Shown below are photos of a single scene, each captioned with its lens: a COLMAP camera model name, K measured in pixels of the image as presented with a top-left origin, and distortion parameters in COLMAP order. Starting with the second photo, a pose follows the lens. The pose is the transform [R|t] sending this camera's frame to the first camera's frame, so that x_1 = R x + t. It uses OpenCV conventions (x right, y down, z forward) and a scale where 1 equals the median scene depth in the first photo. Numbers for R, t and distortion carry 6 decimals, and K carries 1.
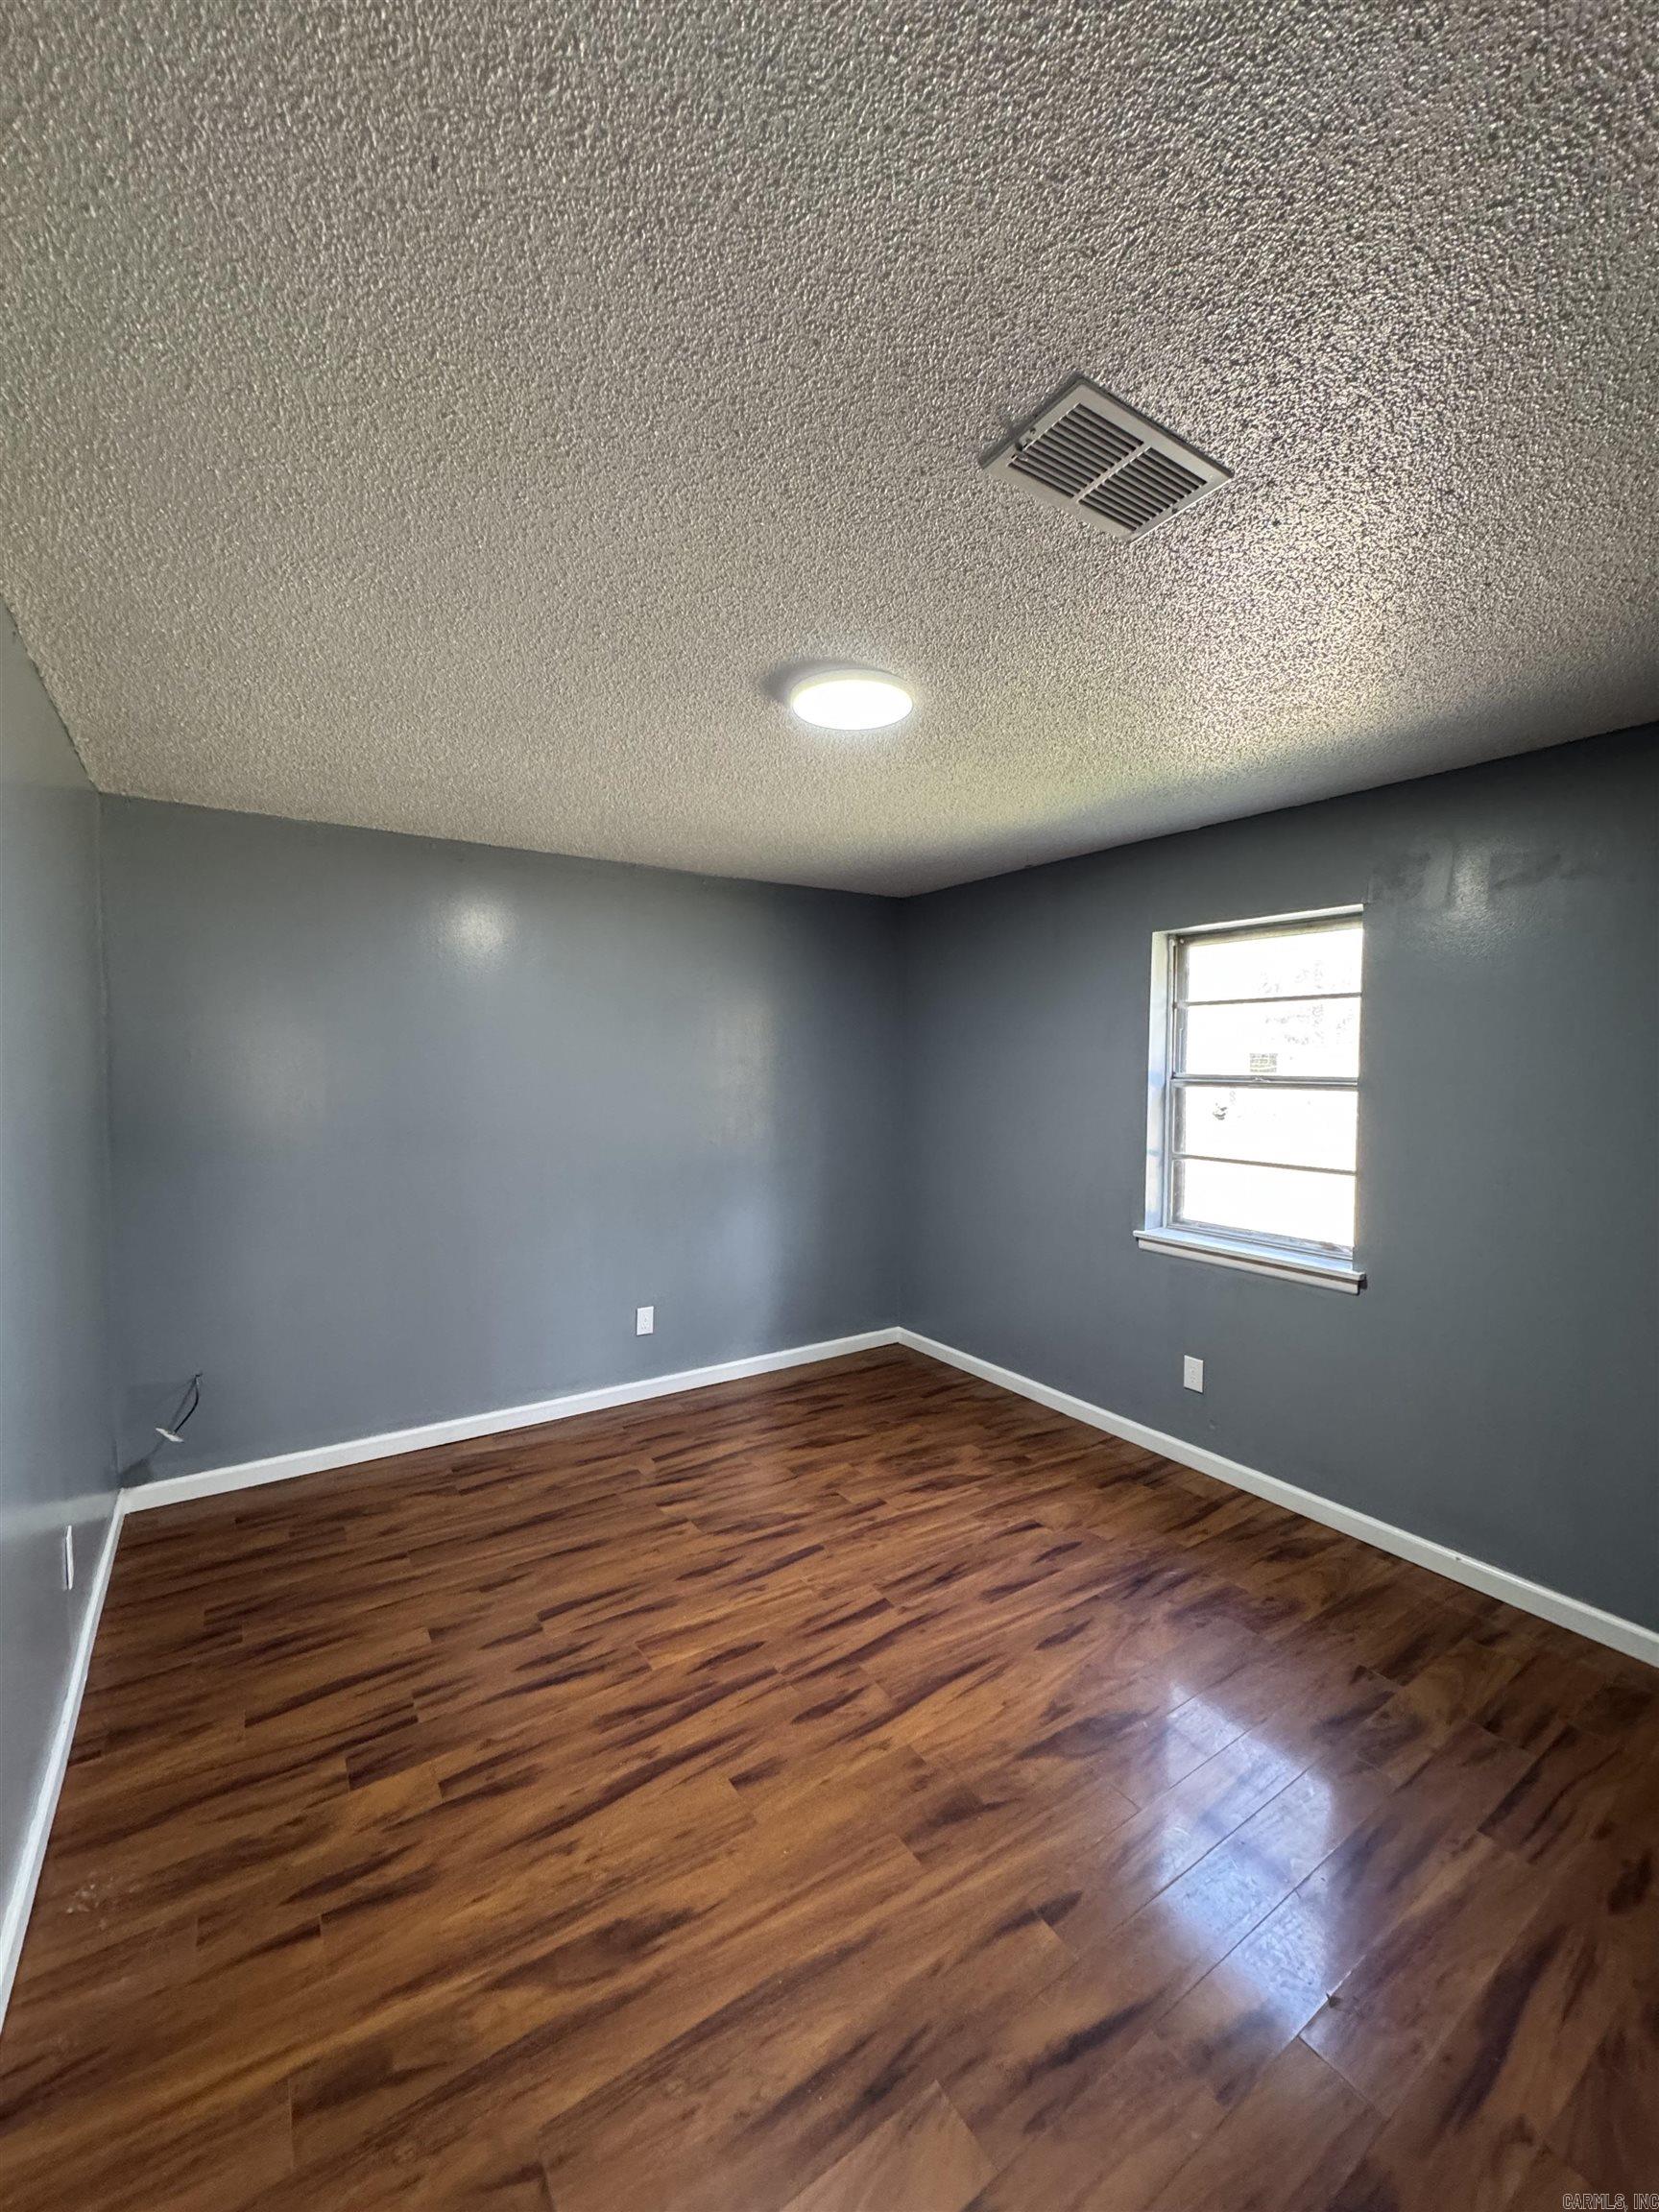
lens RADIAL K [[876.6, 0, 829.5], [0, 876.6, 1106.0], [0, 0, 1]] dist [-0.004292, 0.000105]
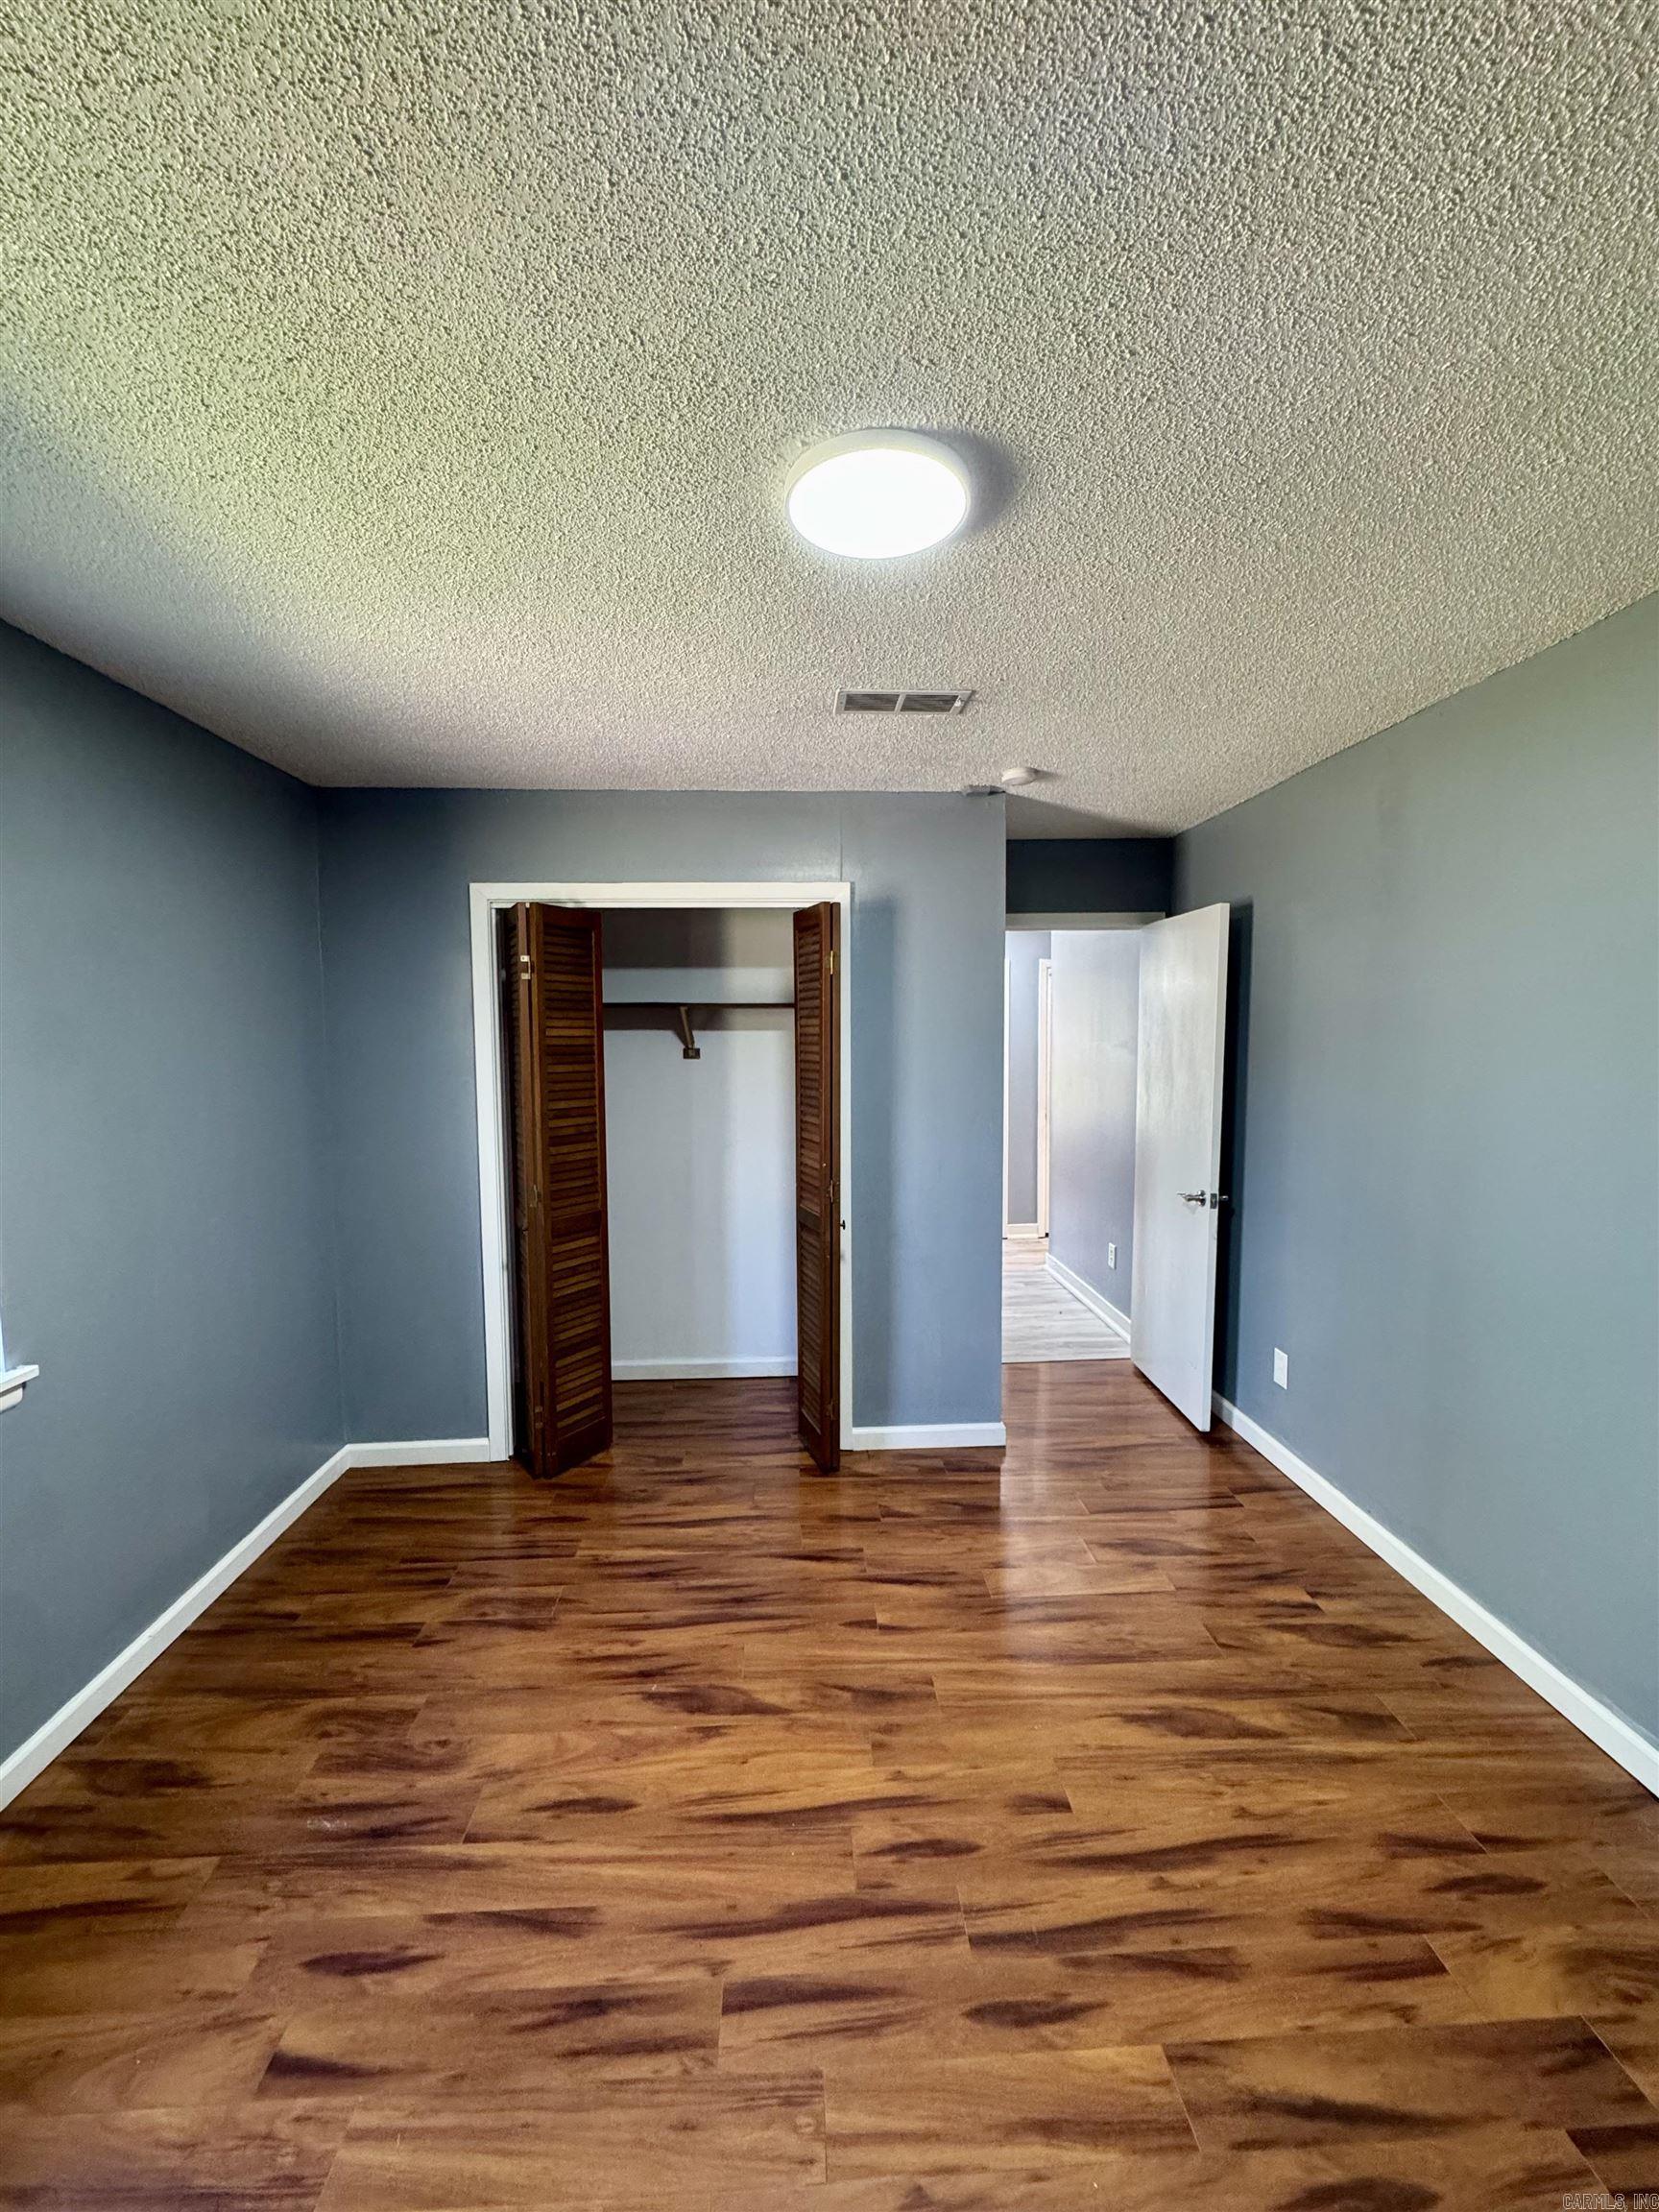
lens RADIAL K [[876.6, 0, 829.5], [0, 876.6, 1106.0], [0, 0, 1]] dist [-0.004292, 0.000105]
pose [[-0.857864, -0.039555, 0.512351, -0.312804], [0.025472, 0.992534, 0.119276, -0.084264], [-0.513244, 0.115373, -0.850452, 1.687689]]
